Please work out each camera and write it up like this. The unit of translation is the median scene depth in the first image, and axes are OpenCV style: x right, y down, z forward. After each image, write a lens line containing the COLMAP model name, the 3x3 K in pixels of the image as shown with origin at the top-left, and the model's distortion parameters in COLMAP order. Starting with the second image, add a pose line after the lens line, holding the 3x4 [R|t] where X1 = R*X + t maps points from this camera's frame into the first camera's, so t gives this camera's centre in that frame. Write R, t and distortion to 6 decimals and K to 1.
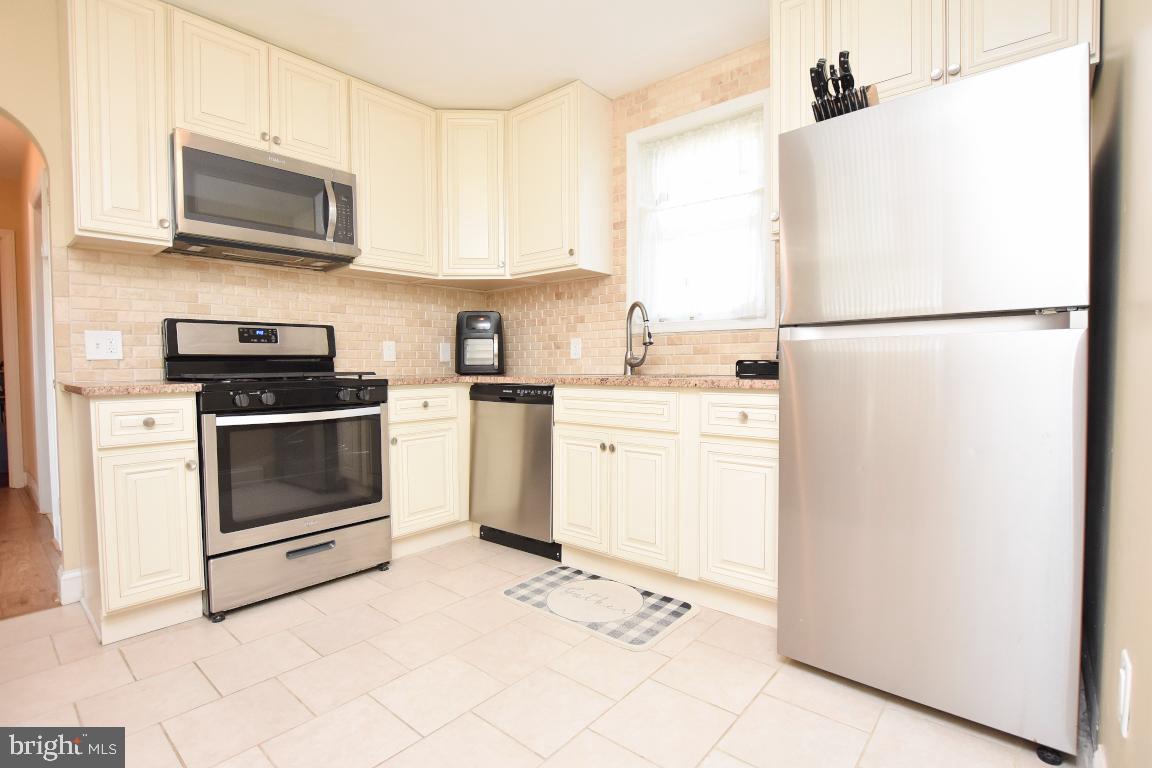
lens RADIAL K [[539.6, 0, 569.8], [0, 539.6, 380.5], [0, 0, 1]] dist [-0.003436, -0.000445]
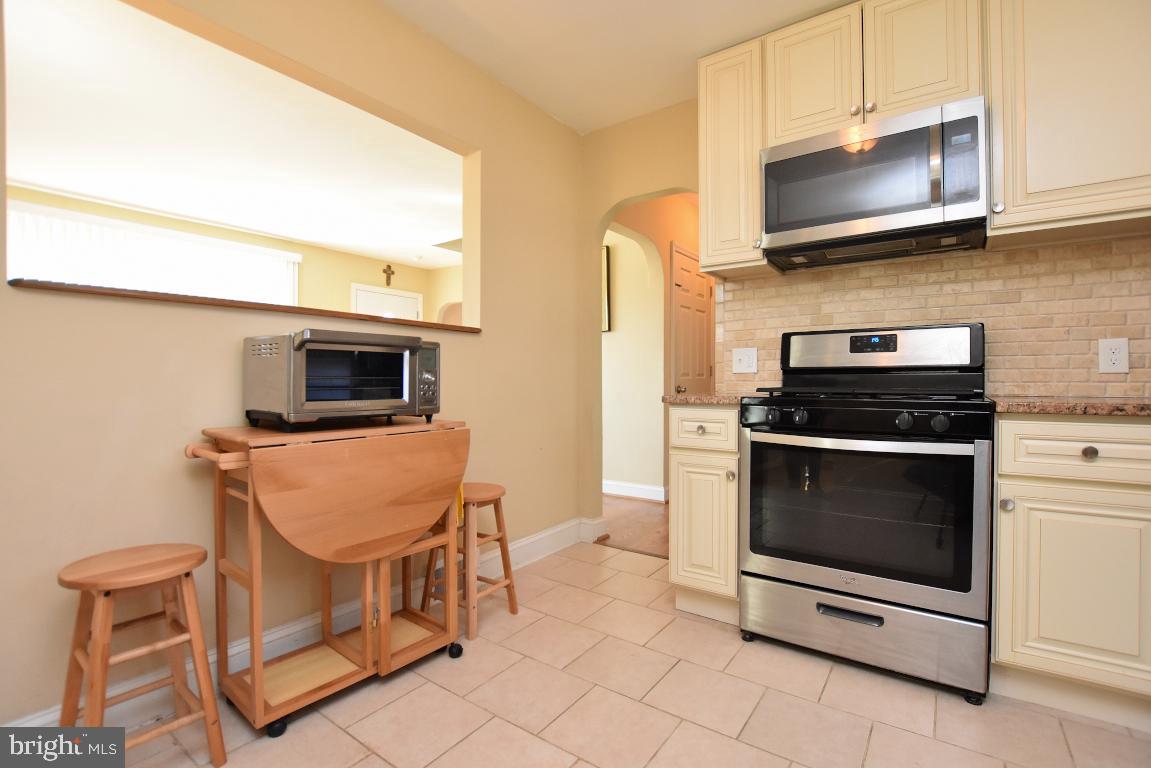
lens RADIAL K [[528.7, 0, 595.0], [0, 528.7, 383.6], [0, 0, 1]] dist [-0.033844, -0.000477]
pose [[0.108950, 0.012729, -0.993966, 0.201817], [-0.032394, 0.999432, 0.009248, -0.014253], [0.993519, 0.031191, 0.109301, 0.486047]]
